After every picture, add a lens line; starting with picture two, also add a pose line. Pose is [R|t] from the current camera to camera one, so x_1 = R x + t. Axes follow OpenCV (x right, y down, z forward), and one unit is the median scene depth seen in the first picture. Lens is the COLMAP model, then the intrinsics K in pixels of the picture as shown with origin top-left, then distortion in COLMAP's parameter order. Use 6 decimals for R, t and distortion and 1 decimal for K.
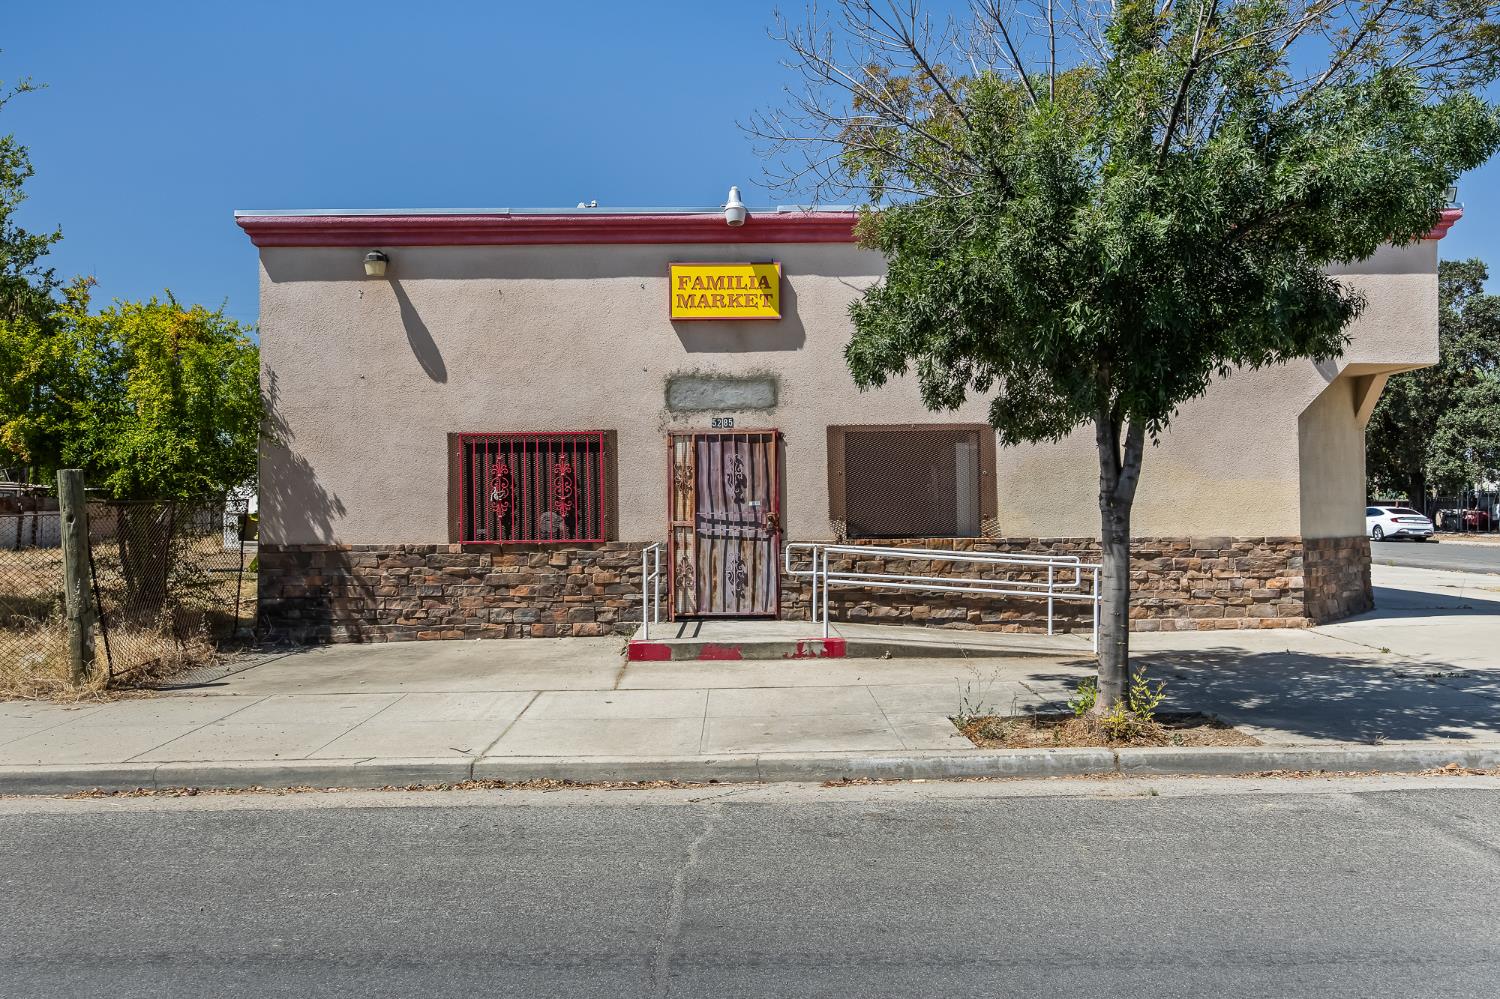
lens RADIAL K [[1254.5, 0, 749.3], [0, 1254.5, 500.6], [0, 0, 1]] dist [0.003643, 0.002892]
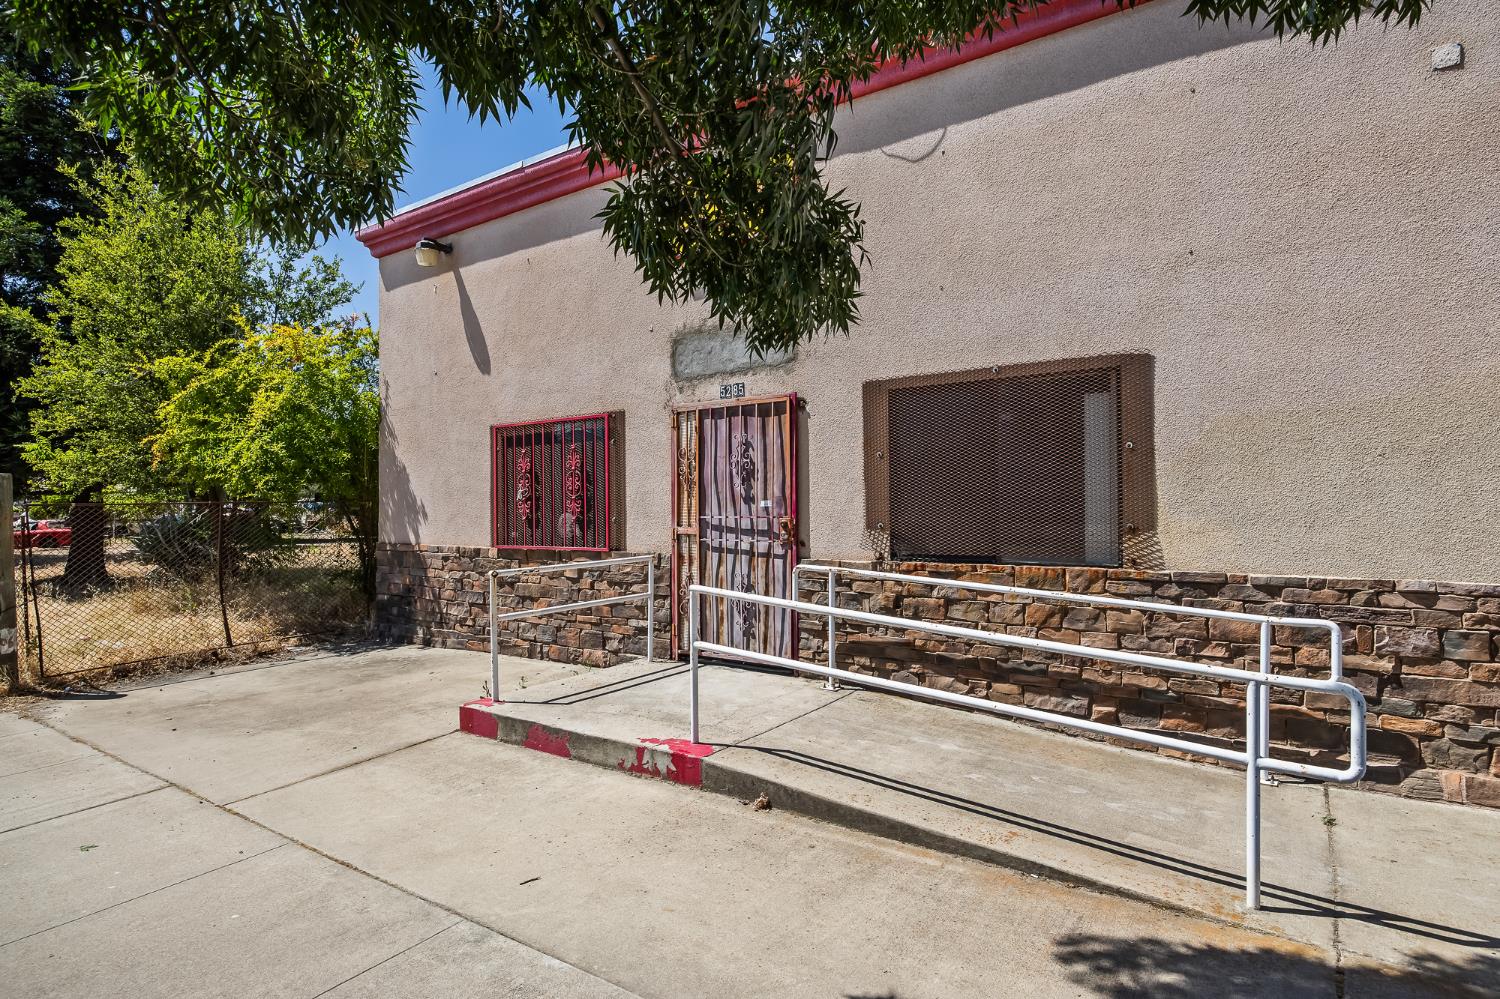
lens RADIAL K [[817.3, 0, 750.1], [0, 817.3, 502.4], [0, 0, 1]] dist [-0.001988, 0.000045]
pose [[0.801368, 0.000575, -0.598171, 0.266807], [0.005669, 0.999947, 0.008557, -0.002283], [0.598145, -0.010248, 0.801323, 0.633597]]
